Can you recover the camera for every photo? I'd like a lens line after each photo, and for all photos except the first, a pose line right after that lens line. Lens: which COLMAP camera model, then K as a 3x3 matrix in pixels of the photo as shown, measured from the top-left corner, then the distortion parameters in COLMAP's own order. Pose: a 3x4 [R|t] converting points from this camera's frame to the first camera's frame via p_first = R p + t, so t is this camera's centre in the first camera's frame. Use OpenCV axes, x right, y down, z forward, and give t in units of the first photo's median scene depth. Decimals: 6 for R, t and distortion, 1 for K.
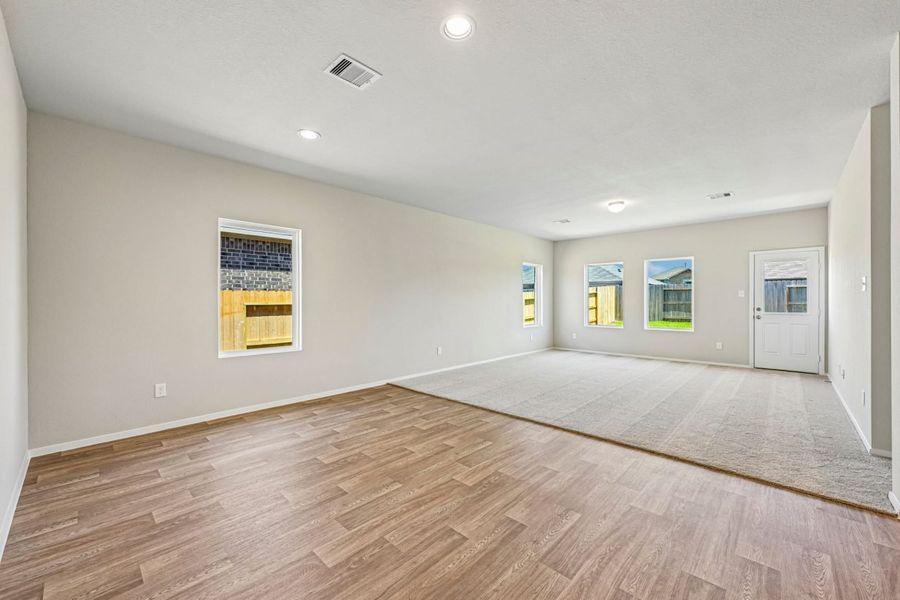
lens RADIAL K [[358.1, 0, 454.2], [0, 358.1, 301.2], [0, 0, 1]] dist [0.005191, -0.000640]
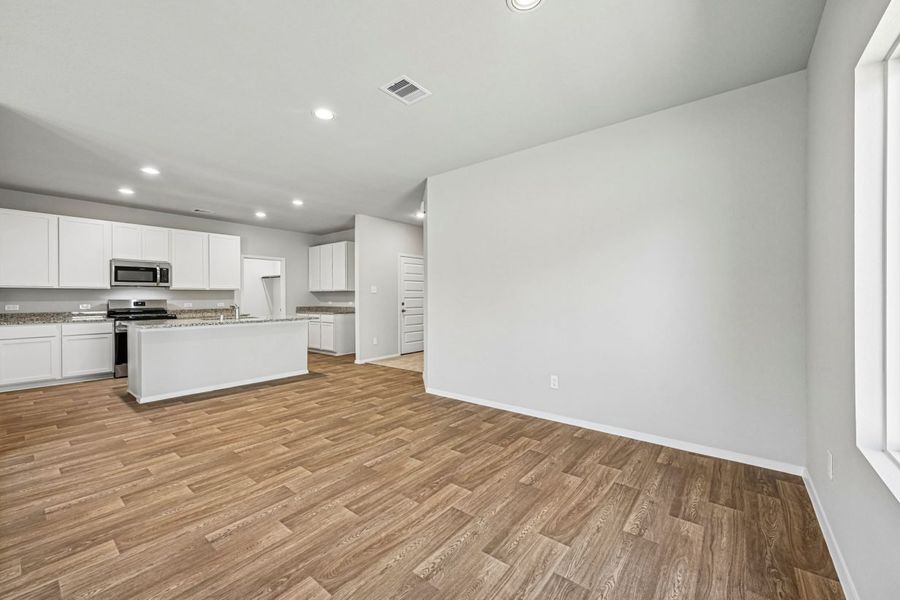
lens RADIAL K [[358.1, 0, 445.2], [0, 358.1, 303.0], [0, 0, 1]] dist [0.005191, -0.000640]
pose [[-0.996952, 0.008942, -0.077509, -0.357628], [0.007668, 0.999831, 0.016722, 0.004284], [0.077645, 0.016077, -0.996851, 1.051609]]
